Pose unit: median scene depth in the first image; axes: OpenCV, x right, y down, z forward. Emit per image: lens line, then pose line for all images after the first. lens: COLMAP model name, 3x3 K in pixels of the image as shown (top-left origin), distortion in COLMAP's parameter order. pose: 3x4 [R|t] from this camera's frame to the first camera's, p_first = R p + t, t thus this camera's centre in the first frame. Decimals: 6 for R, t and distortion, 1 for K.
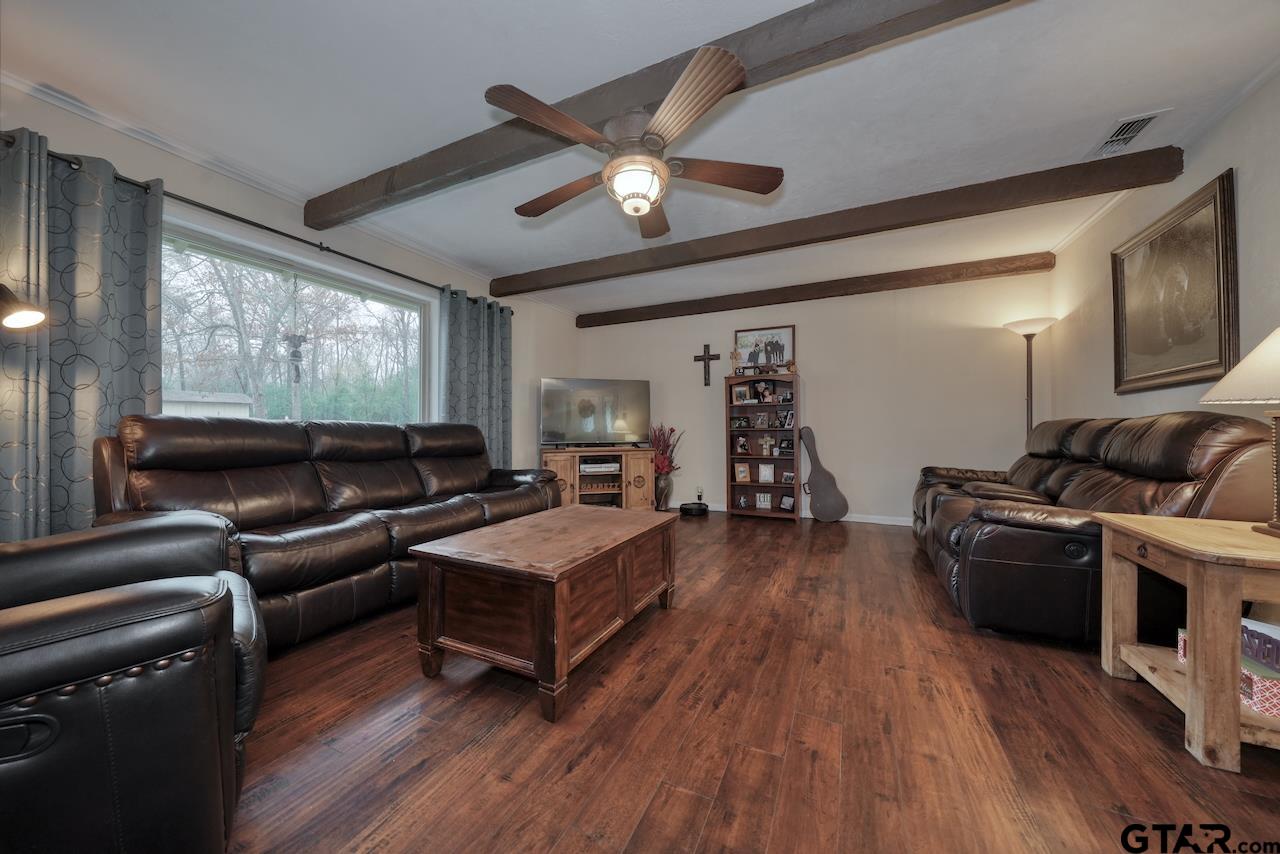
lens RADIAL K [[436.1, 0, 642.6], [0, 436.1, 423.4], [0, 0, 1]] dist [-0.002465, 0.000008]
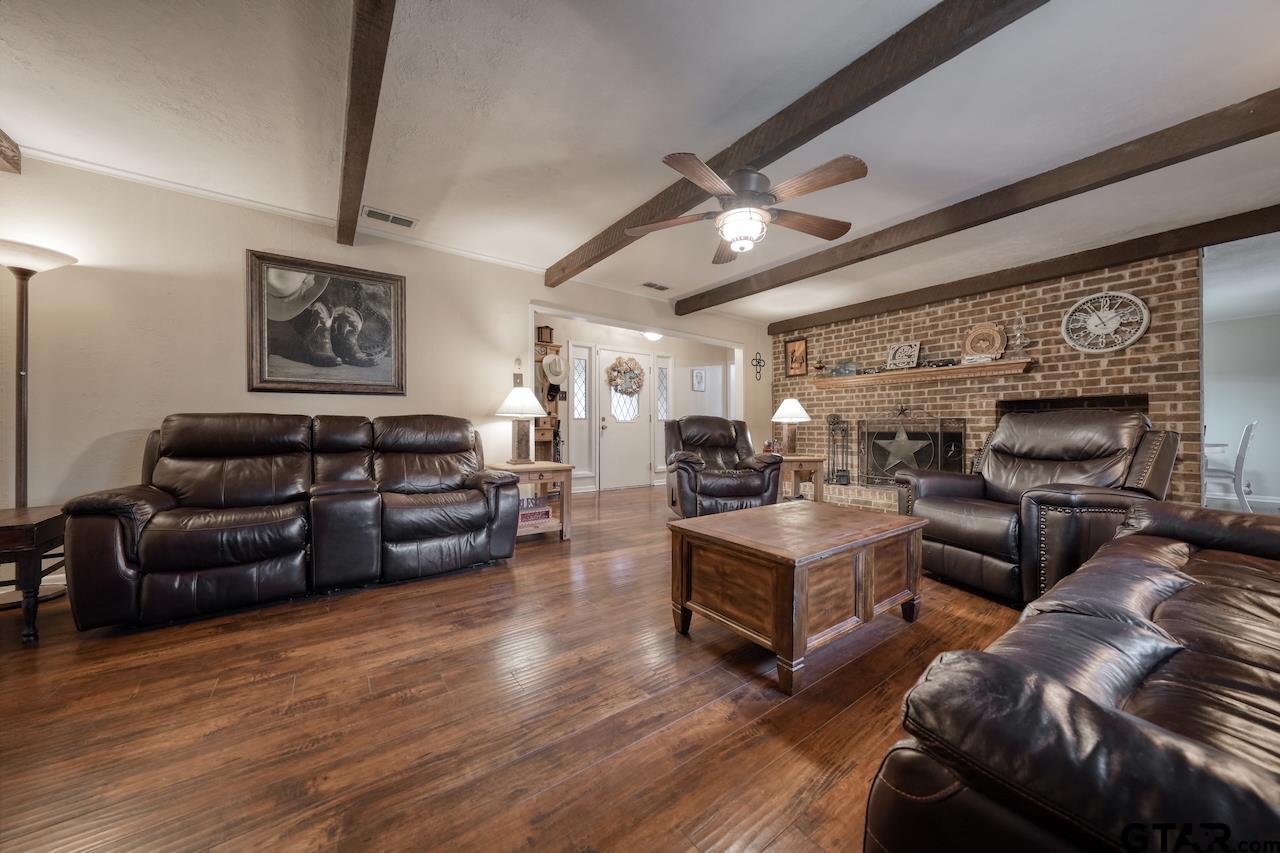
lens RADIAL K [[436.1, 0, 642.6], [0, 436.1, 422.9], [0, 0, 1]] dist [-0.002465, 0.000008]
pose [[-0.881170, -0.001726, 0.472797, -0.151668], [-0.010814, 0.999805, -0.016505, 0.011535], [-0.472677, -0.019656, -0.881017, 0.955993]]
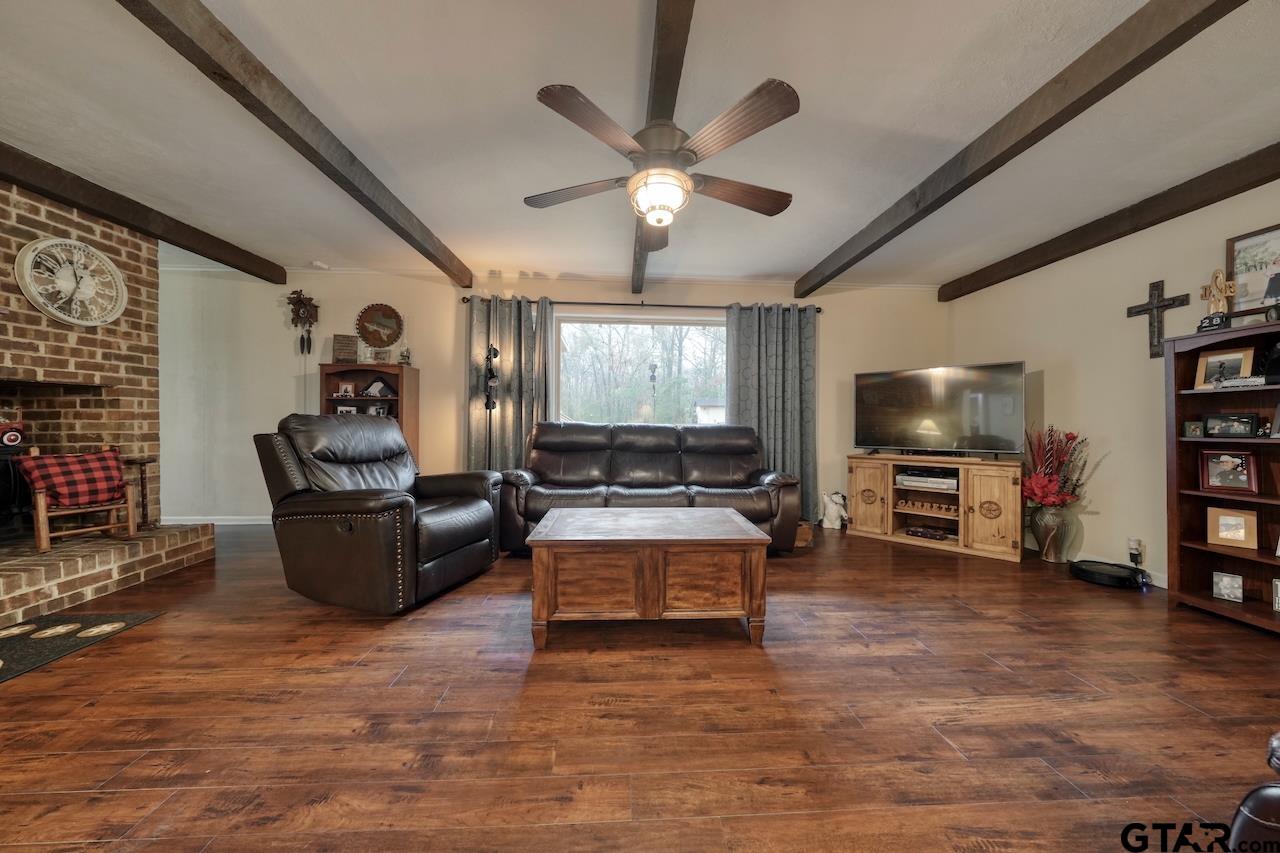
lens RADIAL K [[432.0, 0, 641.7], [0, 432.0, 424.3], [0, 0, 1]] dist [-0.002920, -0.000056]
pose [[0.477774, 0.005883, -0.878463, 0.367864], [0.003118, 0.999960, 0.008393, -0.010802], [0.878477, -0.006749, 0.477736, 0.206809]]
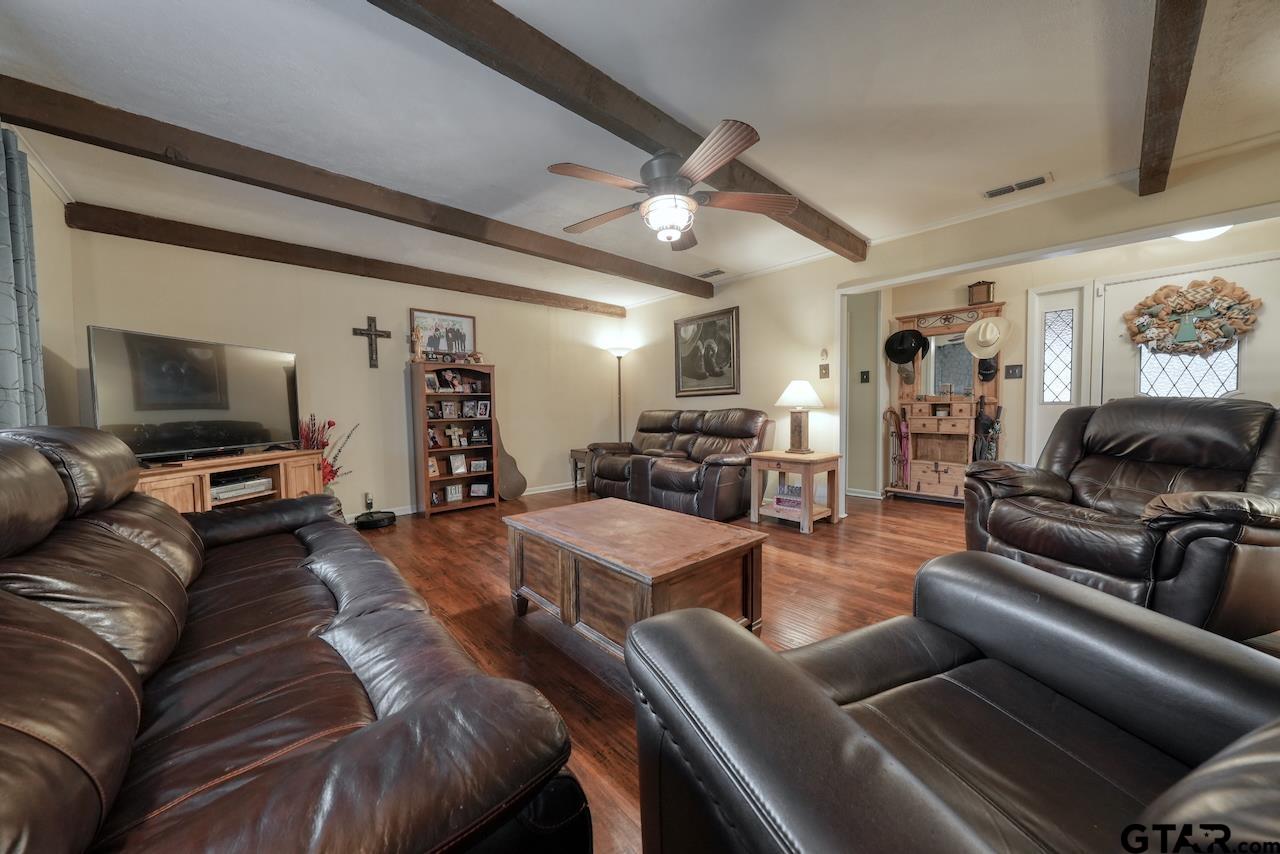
lens RADIAL K [[436.1, 0, 642.6], [0, 436.1, 423.4], [0, 0, 1]] dist [-0.002465, 0.000008]
pose [[0.373768, -0.035684, 0.926836, -0.496392], [0.000736, 0.999271, 0.038176, -0.015602], [-0.927522, -0.013586, 0.373522, 0.267700]]
